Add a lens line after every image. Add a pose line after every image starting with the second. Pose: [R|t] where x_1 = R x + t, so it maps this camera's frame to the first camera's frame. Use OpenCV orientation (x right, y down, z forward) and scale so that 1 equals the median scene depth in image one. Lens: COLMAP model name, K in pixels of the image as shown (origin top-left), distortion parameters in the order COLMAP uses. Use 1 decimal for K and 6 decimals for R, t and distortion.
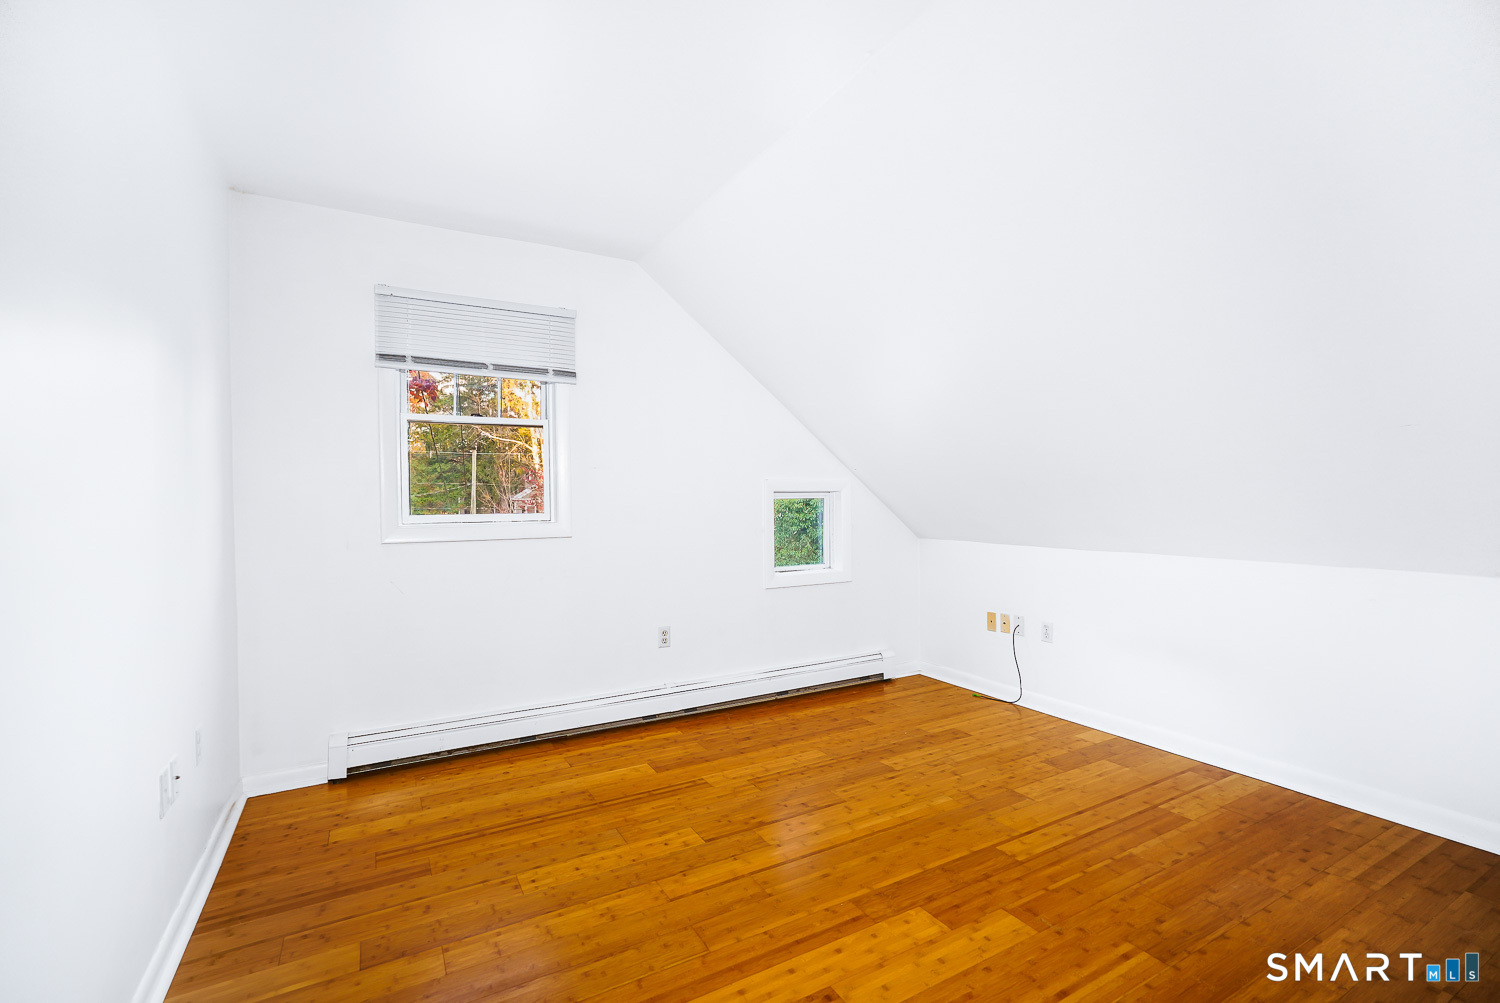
lens RADIAL K [[675.4, 0, 750.0], [0, 675.4, 501.5], [0, 0, 1]] dist [-0.001387, 0.000123]
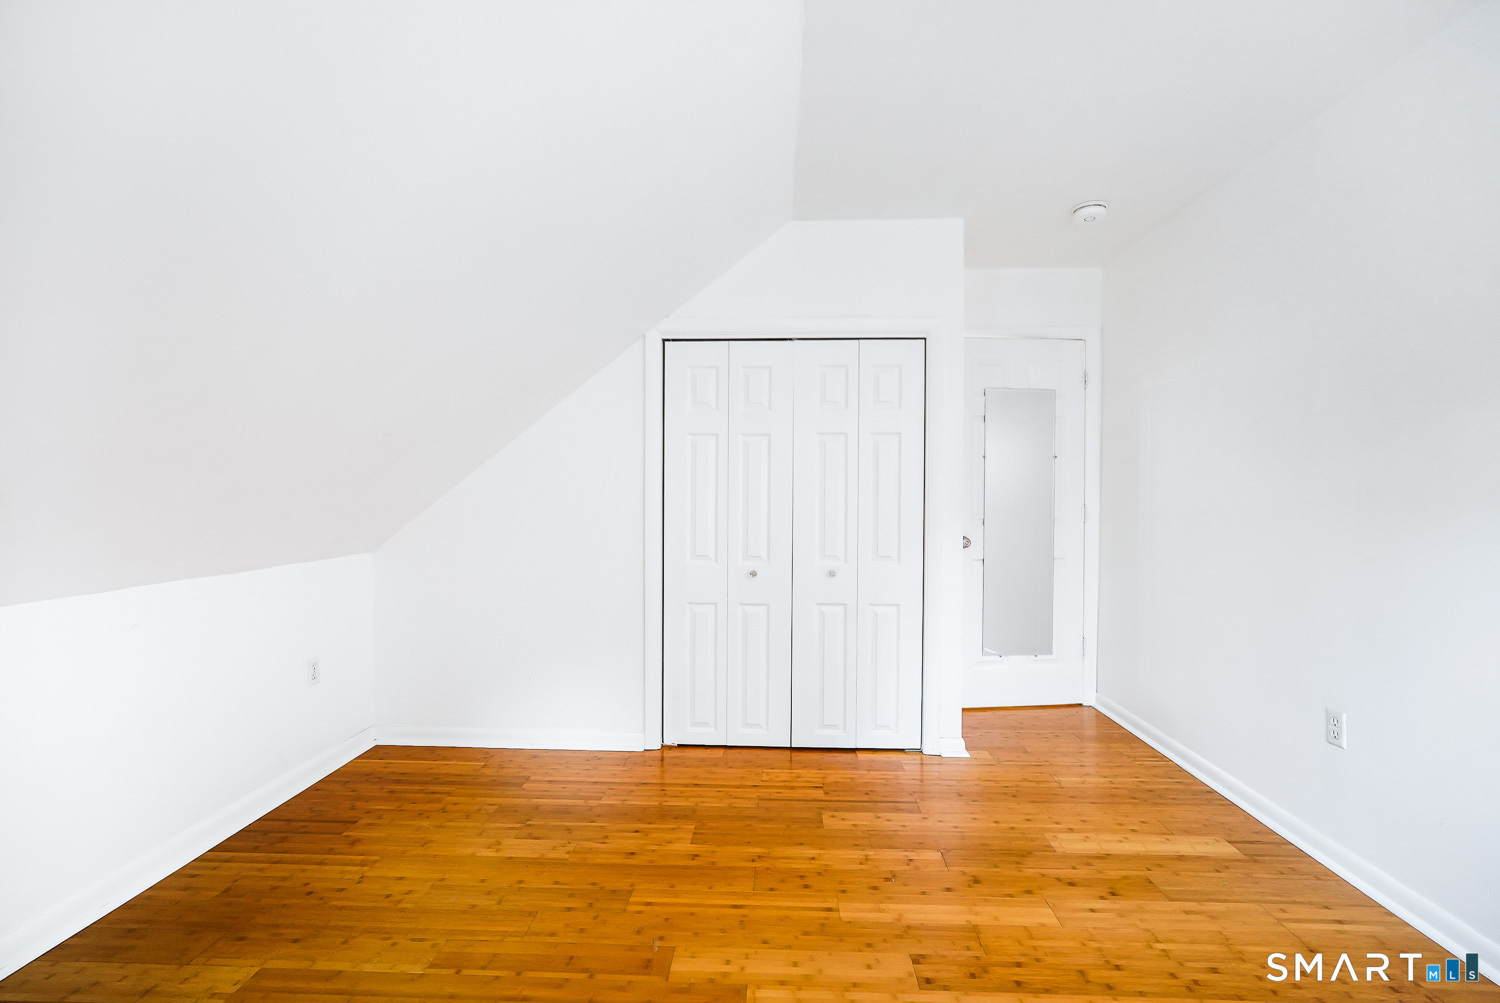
lens RADIAL K [[675.4, 0, 750.0], [0, 675.4, 501.5], [0, 0, 1]] dist [-0.001387, 0.000123]
pose [[-0.853170, -0.000572, 0.521632, -0.157709], [0.006869, 0.999900, 0.012331, -0.008261], [-0.521587, 0.014104, -0.853081, 1.679596]]
